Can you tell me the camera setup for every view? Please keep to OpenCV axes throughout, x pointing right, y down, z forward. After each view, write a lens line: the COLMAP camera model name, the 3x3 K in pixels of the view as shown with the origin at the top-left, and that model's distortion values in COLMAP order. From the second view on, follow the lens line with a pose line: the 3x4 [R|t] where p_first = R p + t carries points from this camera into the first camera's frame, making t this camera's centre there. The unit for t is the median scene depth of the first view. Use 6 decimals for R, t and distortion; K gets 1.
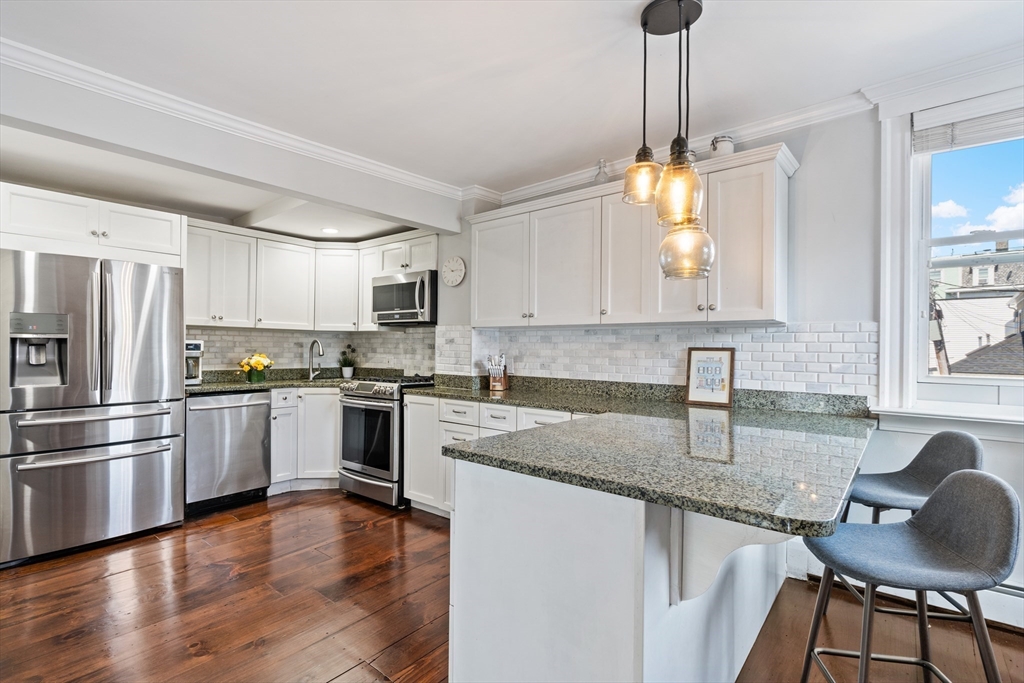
lens RADIAL K [[481.9, 0, 511.0], [0, 481.9, 342.8], [0, 0, 1]] dist [-0.005146, 0.000124]
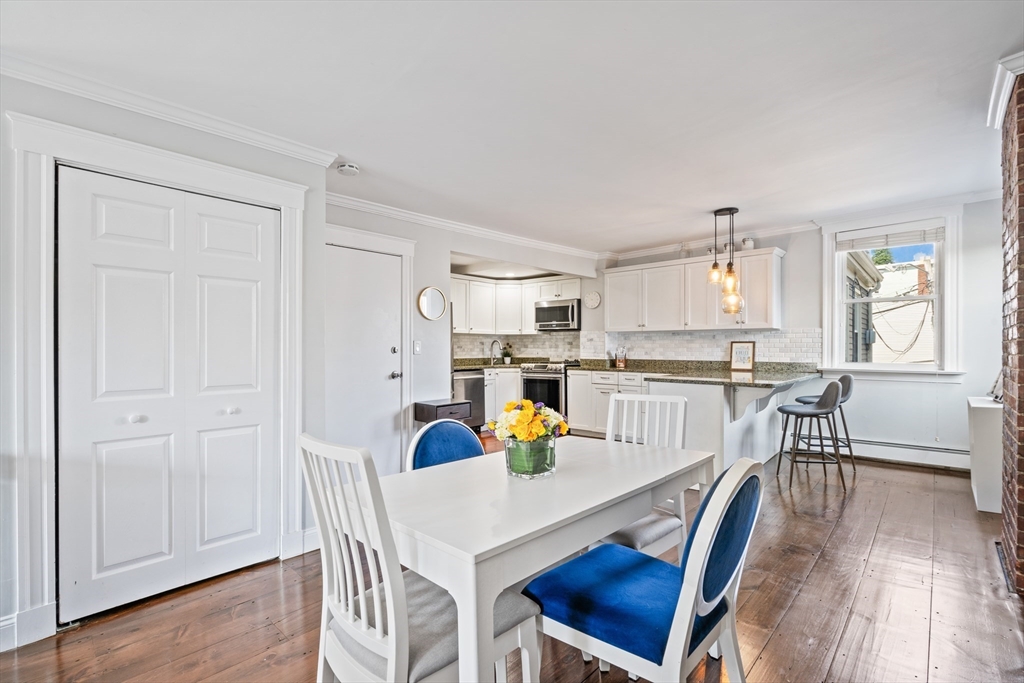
lens RADIAL K [[481.9, 0, 513.5], [0, 481.9, 345.1], [0, 0, 1]] dist [-0.005146, 0.000124]
pose [[0.998682, -0.012166, -0.049863, -0.333079], [0.012593, 0.999887, 0.008252, -0.002567], [0.049757, -0.008869, 0.998722, -0.796812]]
